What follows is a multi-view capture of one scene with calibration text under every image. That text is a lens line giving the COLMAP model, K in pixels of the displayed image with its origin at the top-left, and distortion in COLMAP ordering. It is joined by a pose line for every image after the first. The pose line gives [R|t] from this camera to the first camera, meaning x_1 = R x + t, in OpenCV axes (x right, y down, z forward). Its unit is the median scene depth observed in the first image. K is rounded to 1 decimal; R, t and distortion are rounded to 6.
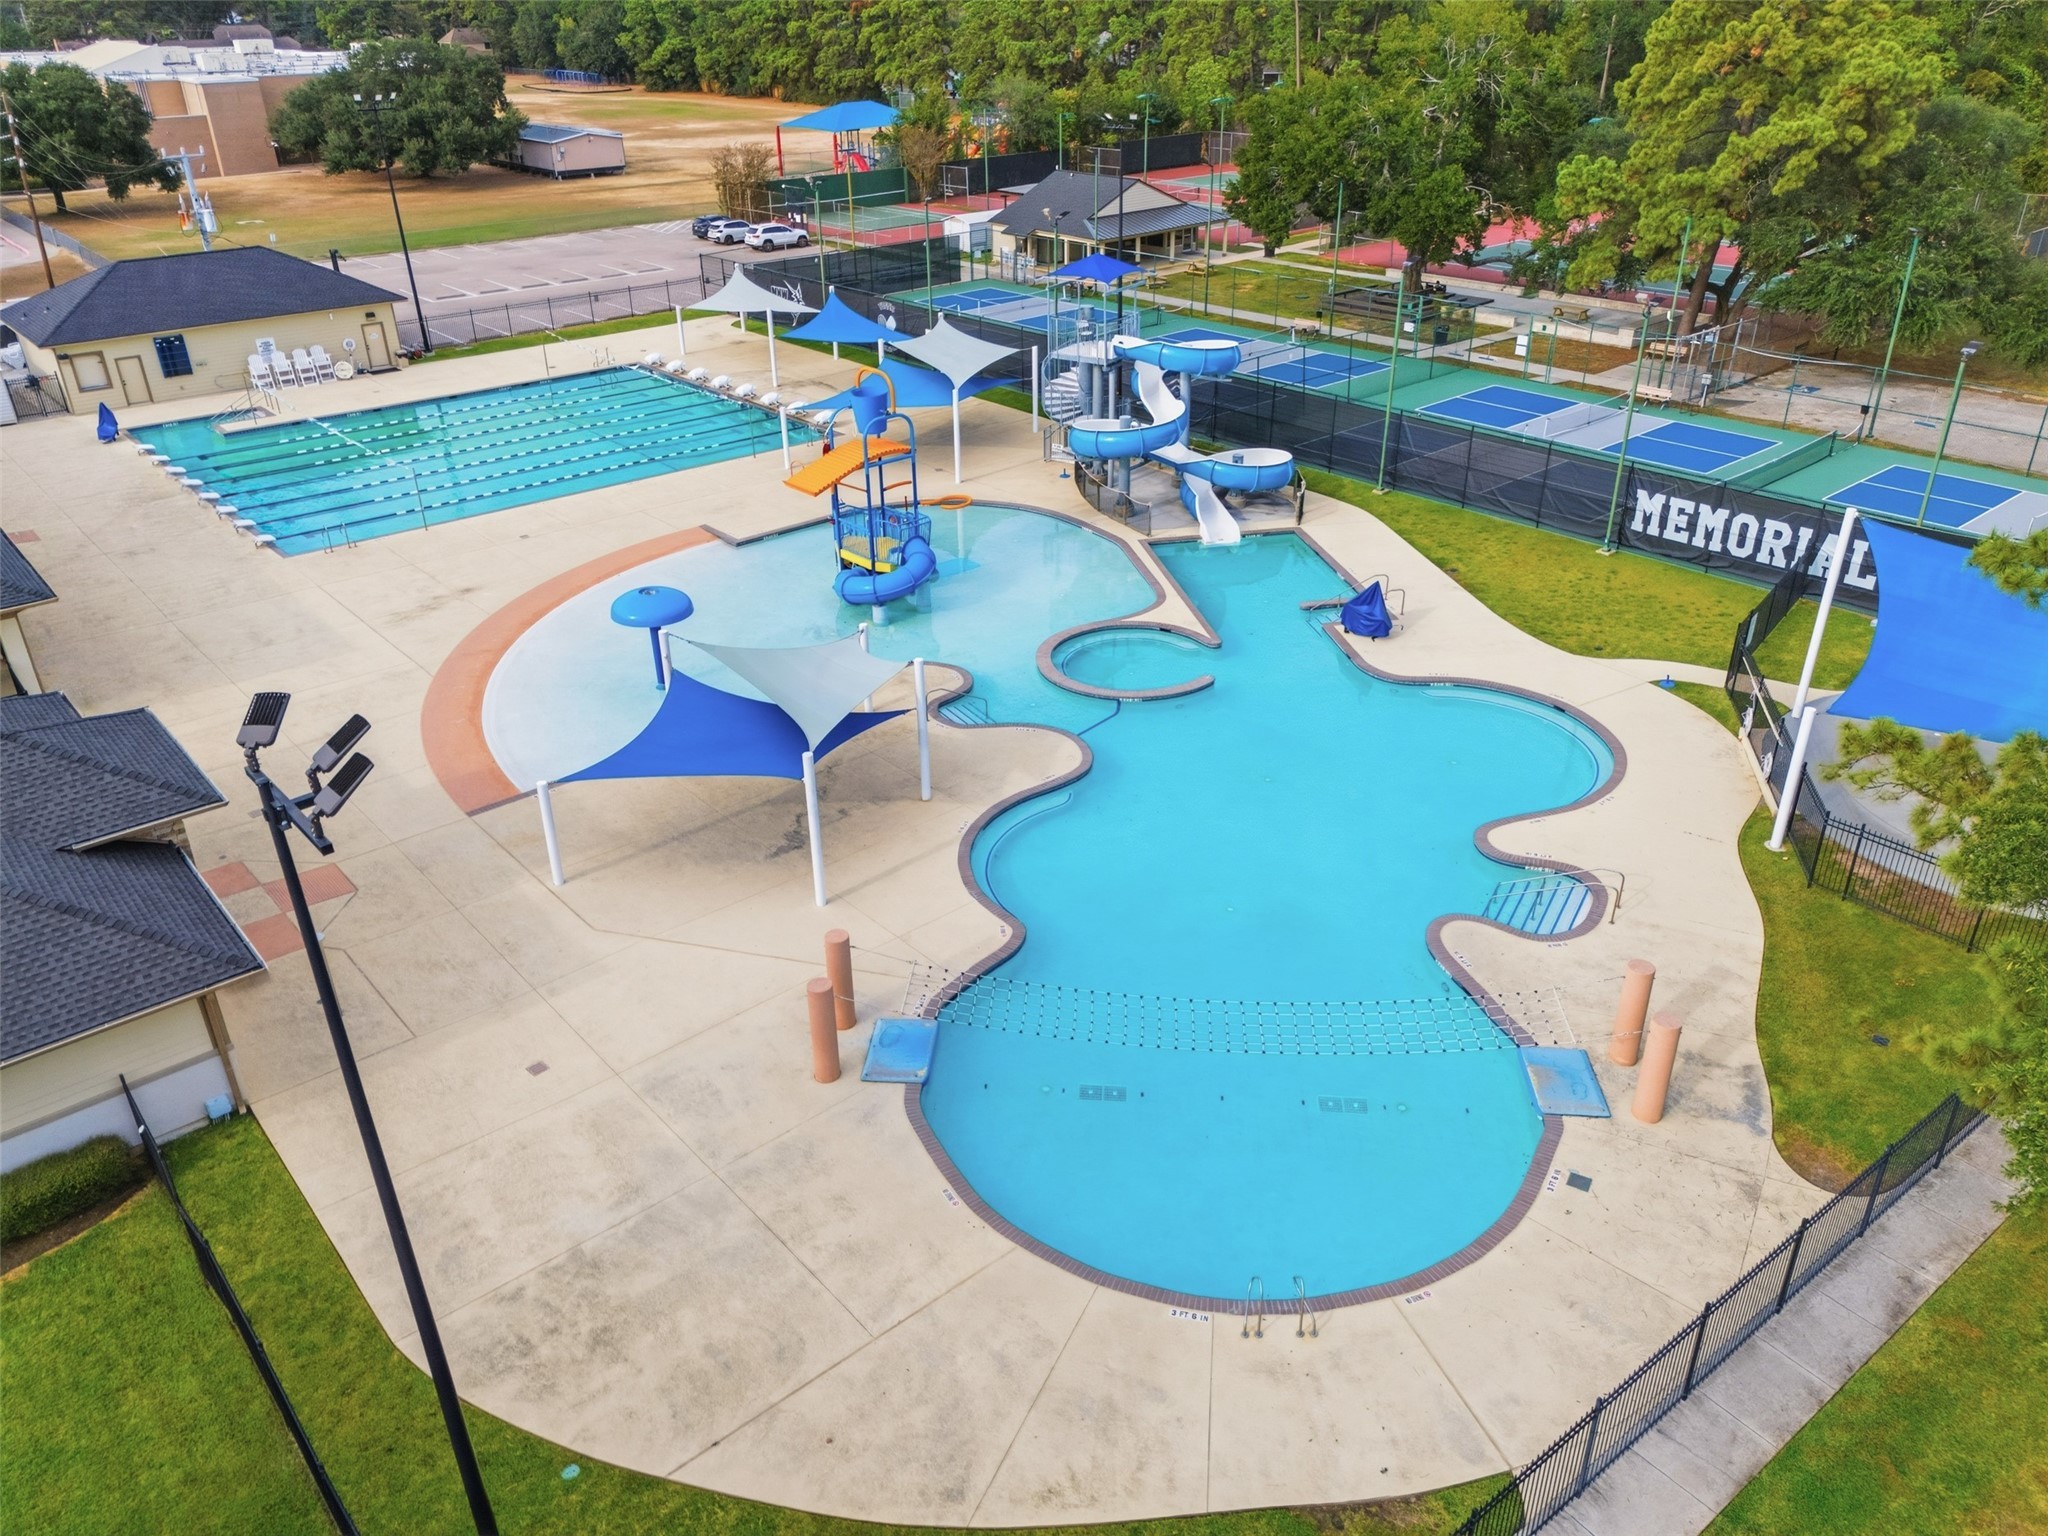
lens RADIAL K [[1512.4, 0, 1033.3], [0, 1512.4, 772.0], [0, 0, 1]] dist [0.087085, -0.086168]
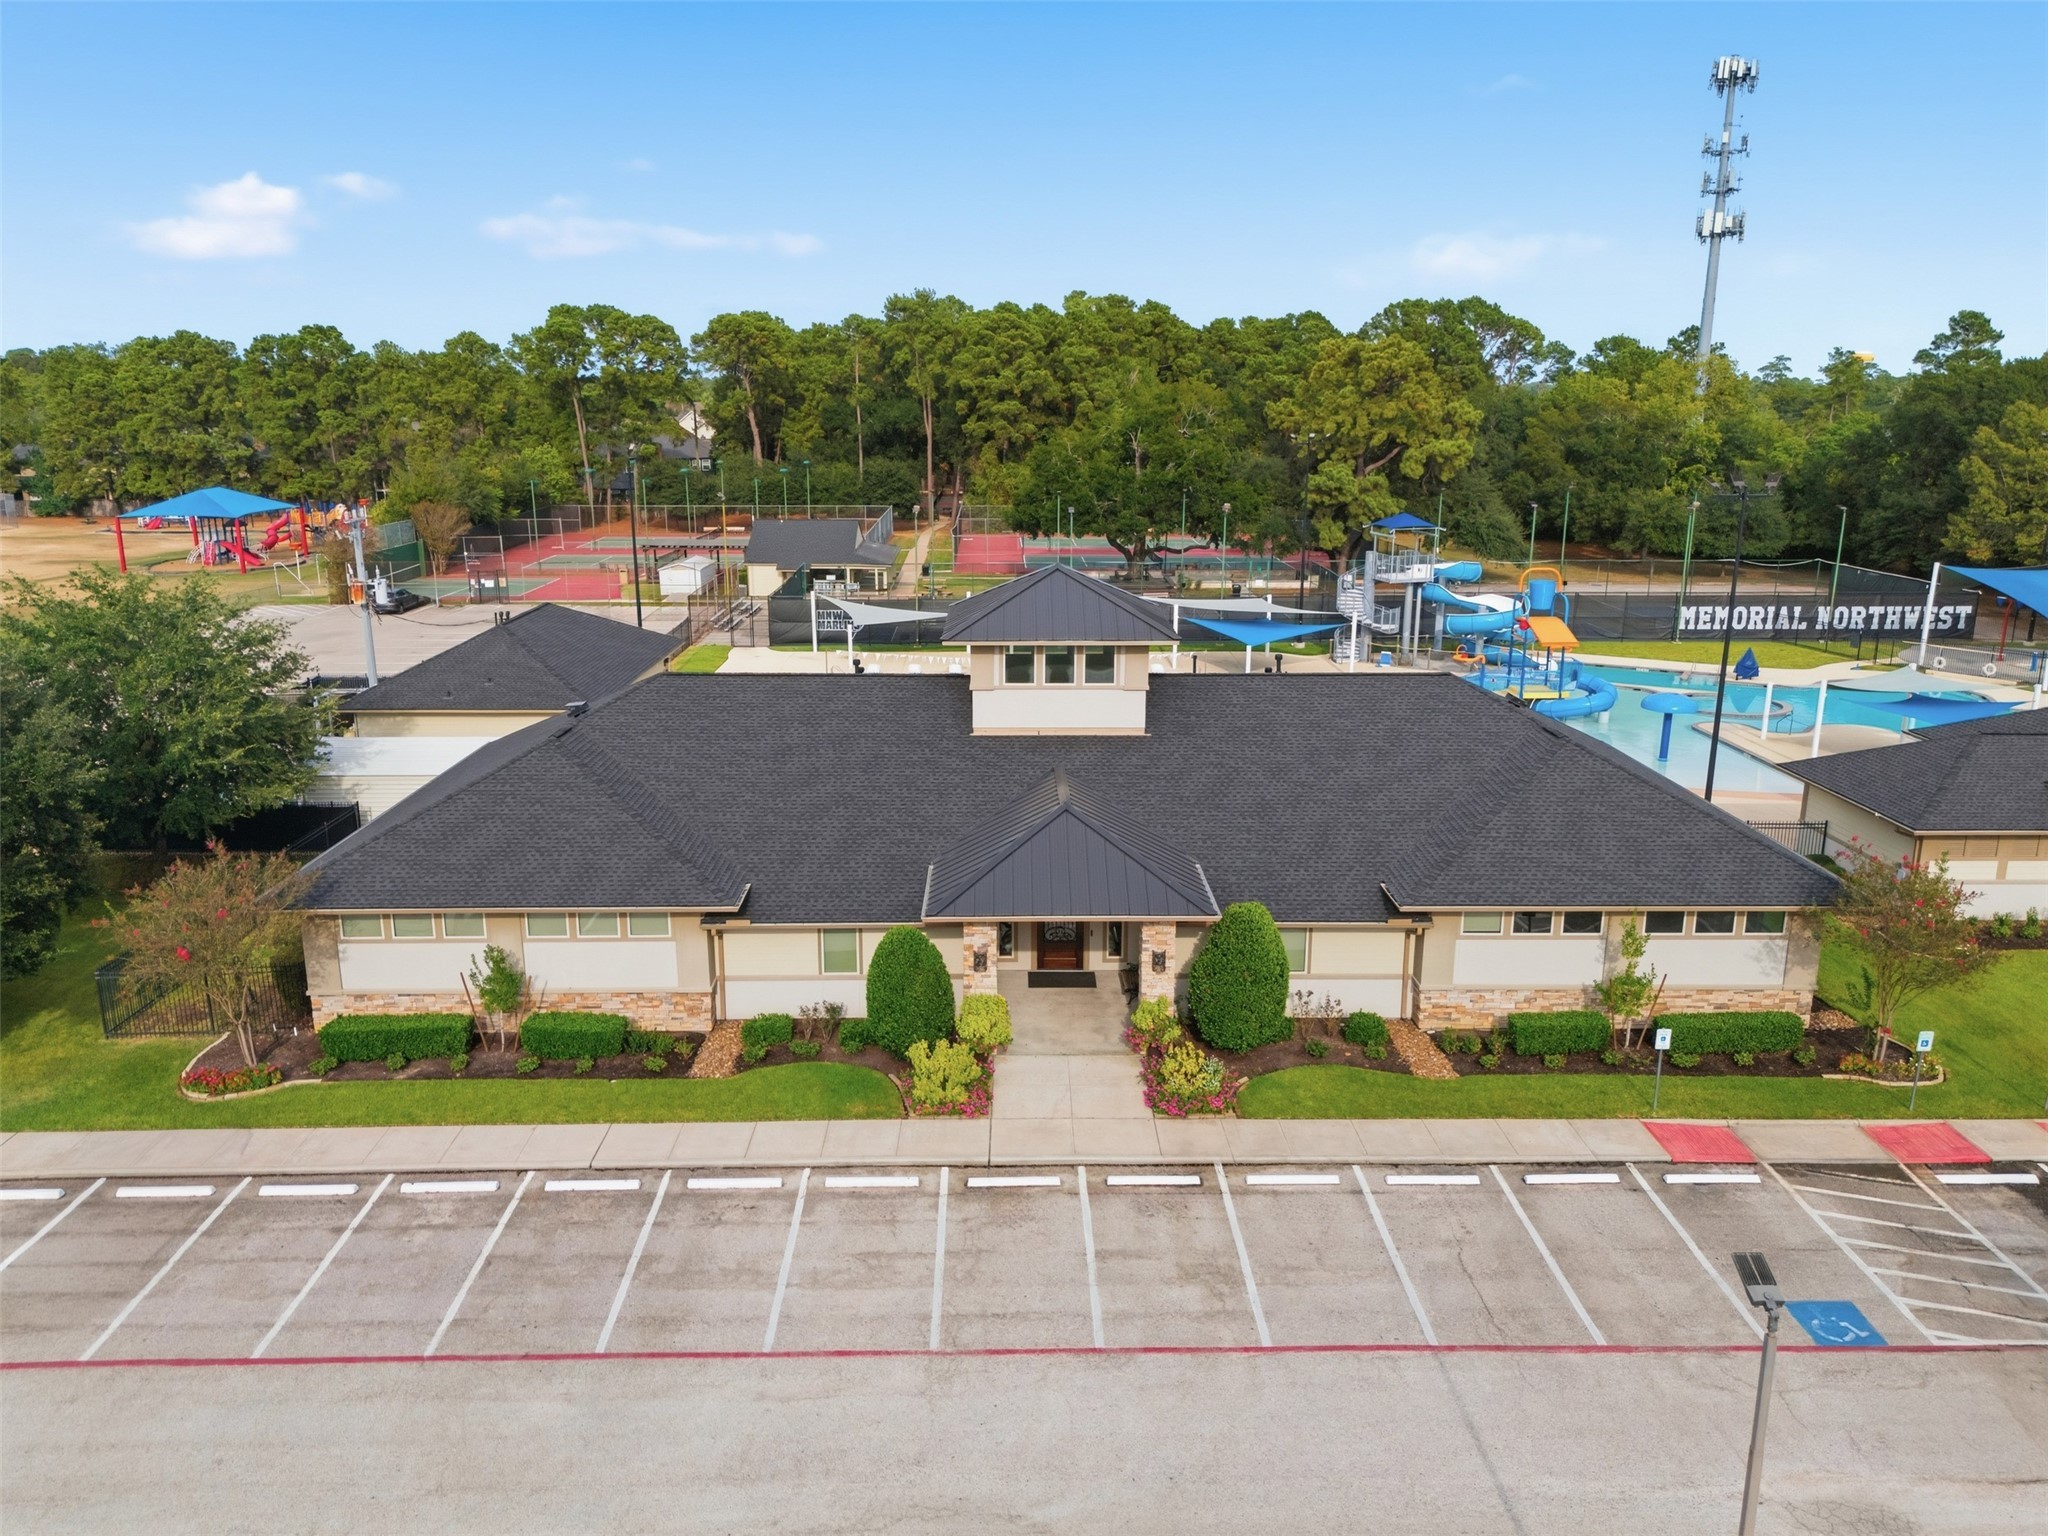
lens RADIAL K [[1512.4, 0, 1033.3], [0, 1512.4, 772.0], [0, 0, 1]] dist [0.087085, -0.086168]
pose [[0.635944, -0.176407, 0.751302, -1.566071], [0.353614, 0.931921, -0.080502, -0.131230], [-0.685954, 0.316865, 0.655030, 0.407449]]
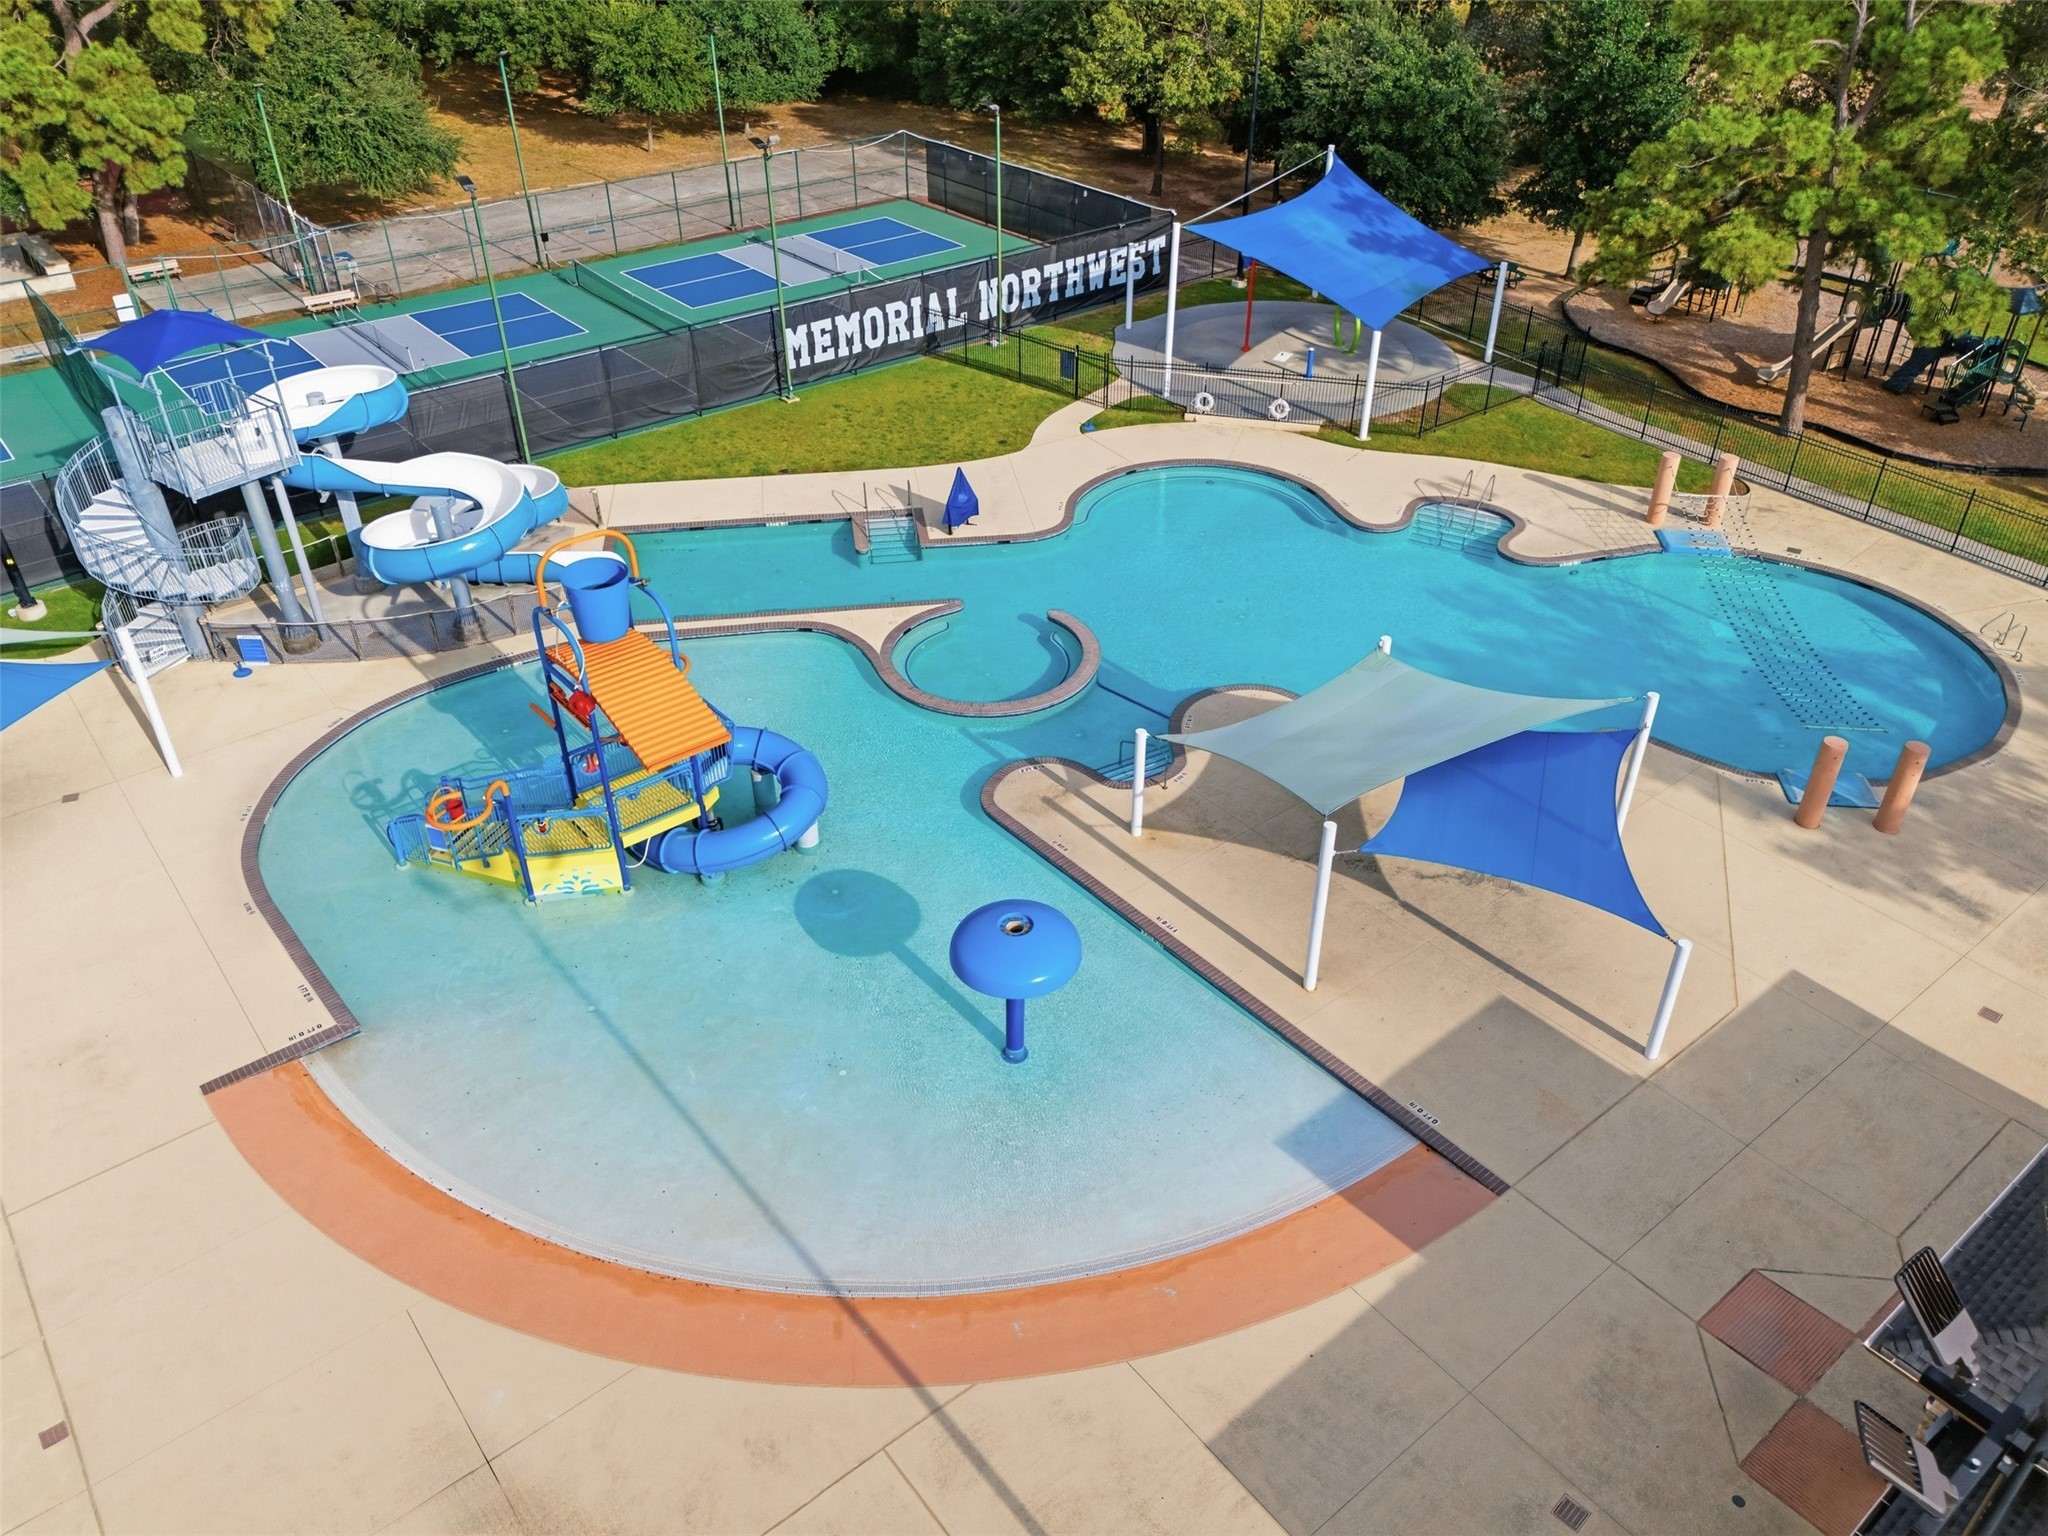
lens RADIAL K [[1512.4, 0, 1033.3], [0, 1512.4, 772.0], [0, 0, 1]] dist [0.087085, -0.086168]
pose [[0.034191, -0.556723, 0.829995, -0.617004], [0.472537, 0.740793, 0.477425, -0.383967], [-0.880648, 0.375879, 0.288400, 0.699213]]
